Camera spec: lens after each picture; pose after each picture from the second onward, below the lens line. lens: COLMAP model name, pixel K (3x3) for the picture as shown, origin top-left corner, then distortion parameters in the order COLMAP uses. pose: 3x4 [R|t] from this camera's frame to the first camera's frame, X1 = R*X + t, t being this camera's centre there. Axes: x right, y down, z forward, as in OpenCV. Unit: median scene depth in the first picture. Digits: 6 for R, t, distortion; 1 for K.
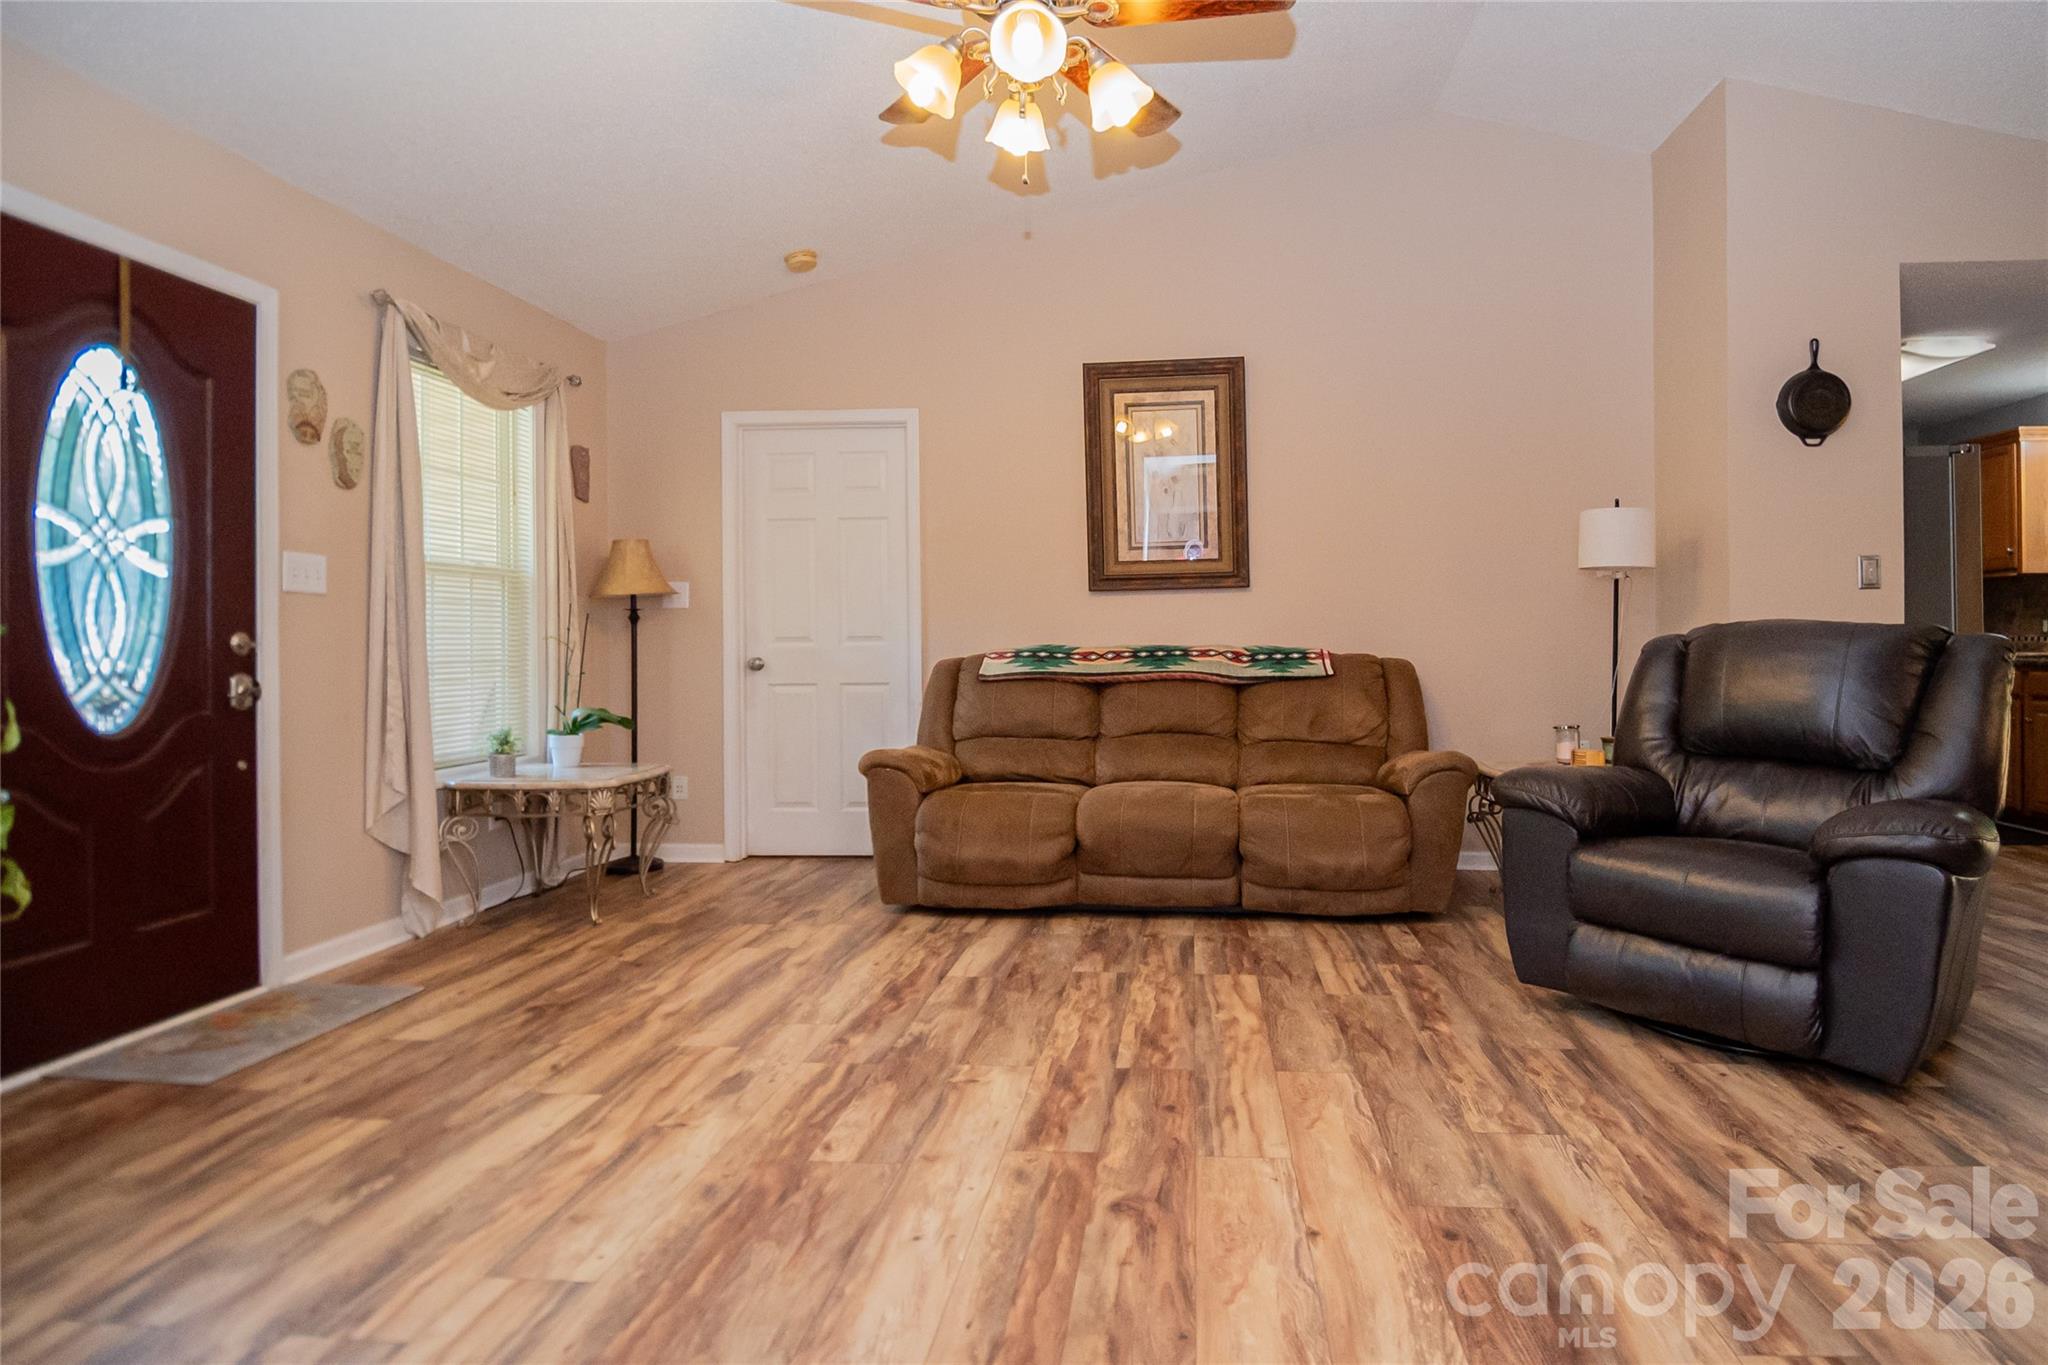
lens RADIAL K [[1098.7, 0, 1113.5], [0, 1098.7, 639.4], [0, 0, 1]] dist [0.022823, -0.037664]
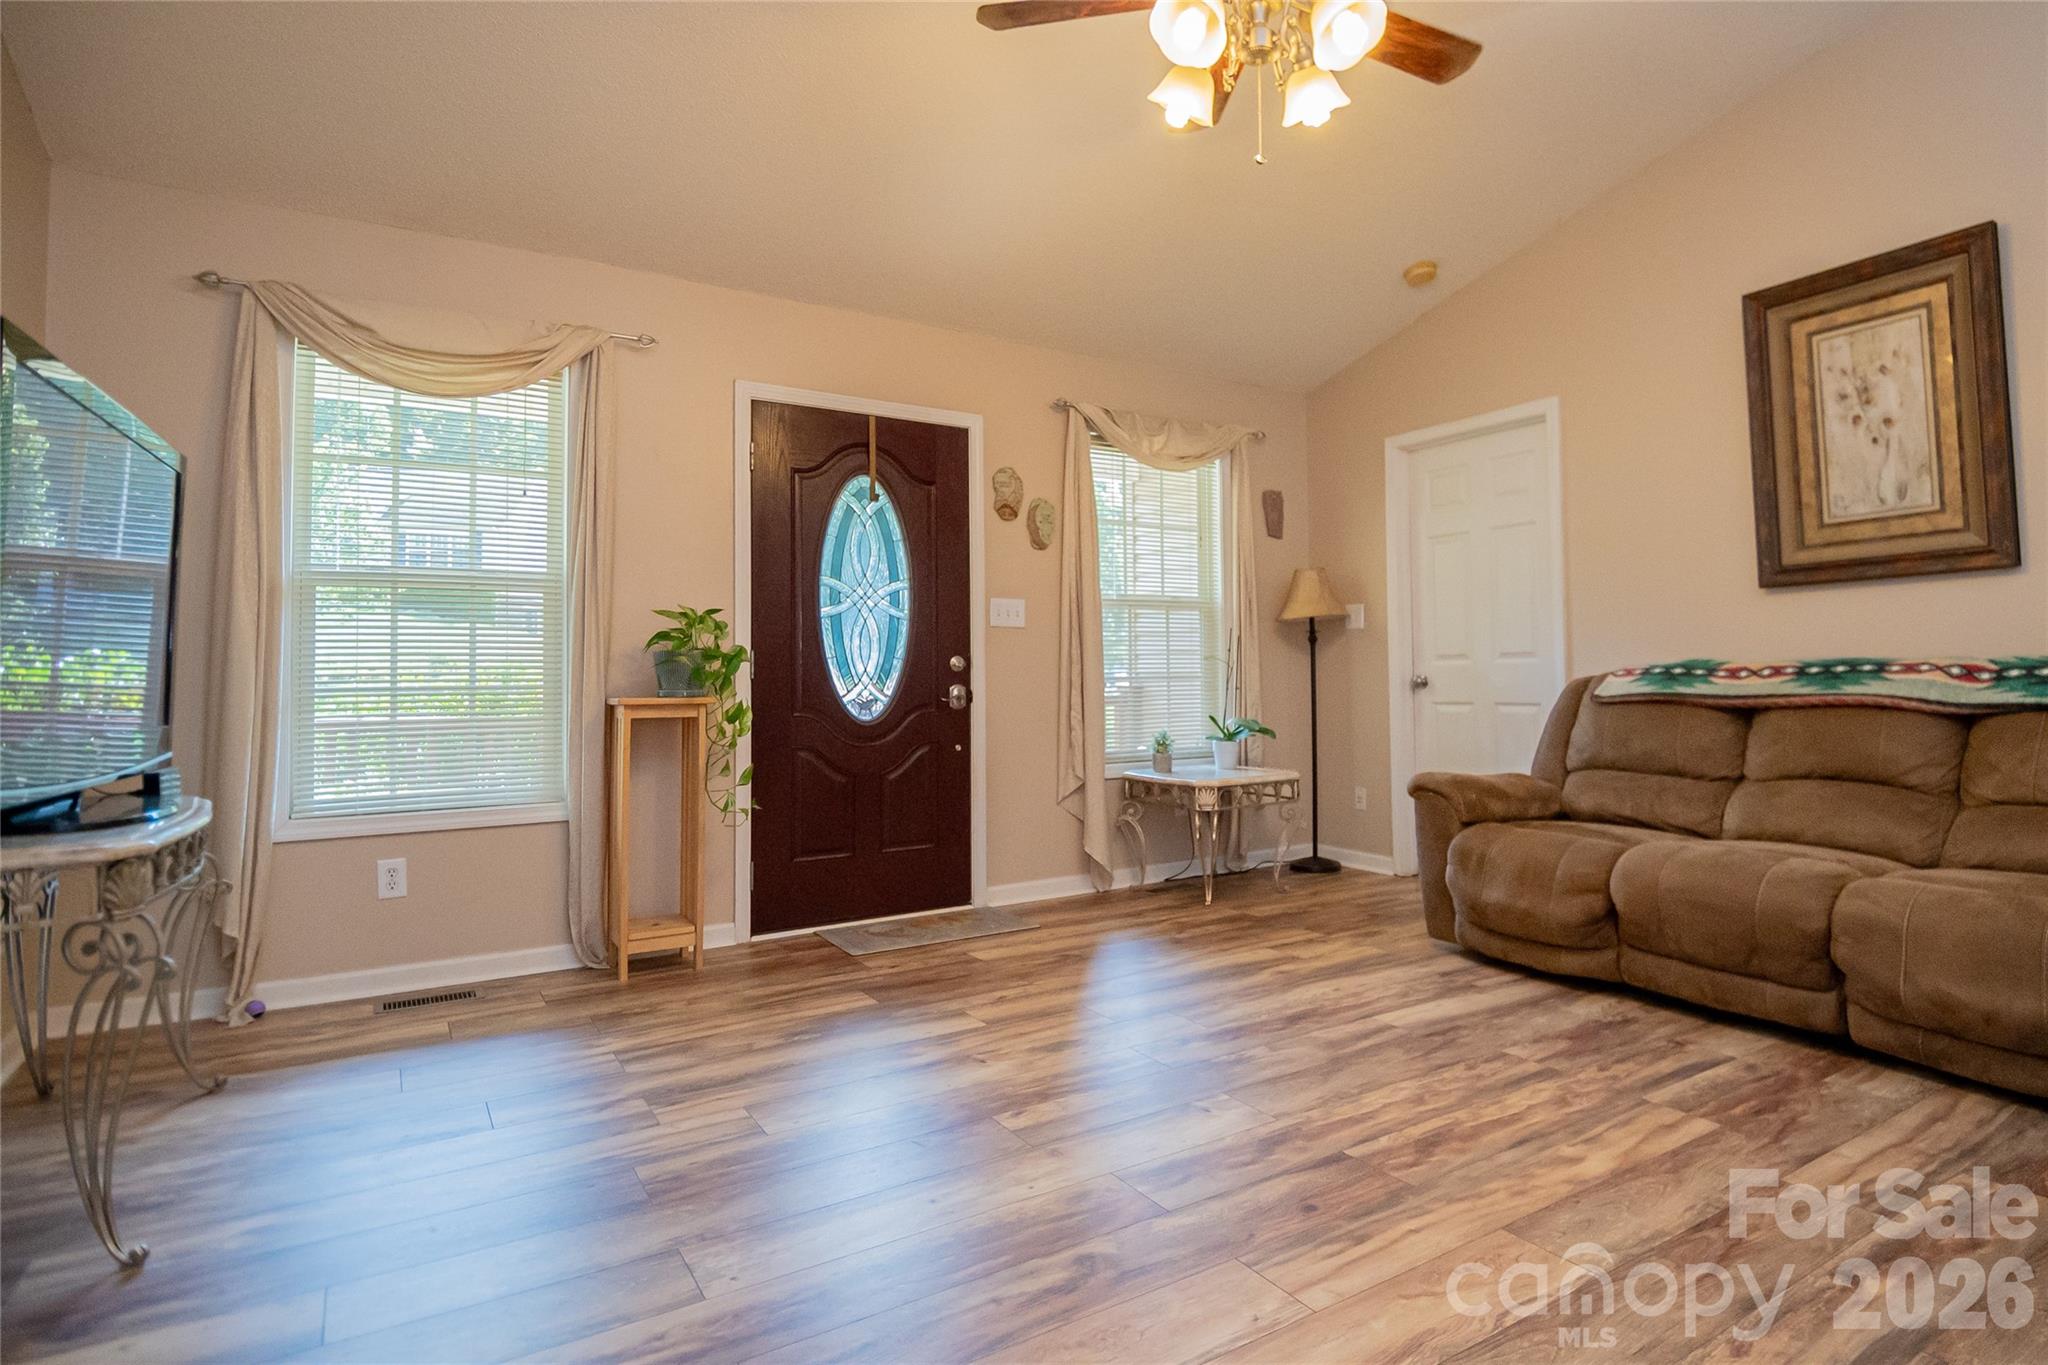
lens RADIAL K [[1094.7, 0, 1132.8], [0, 1094.7, 640.0], [0, 0, 1]] dist [0.033323, -0.038311]
pose [[0.616104, -0.026699, -0.787212, 0.390078], [0.009550, 0.999605, -0.026429, 0.010261], [0.787607, 0.008765, 0.616115, 0.231511]]
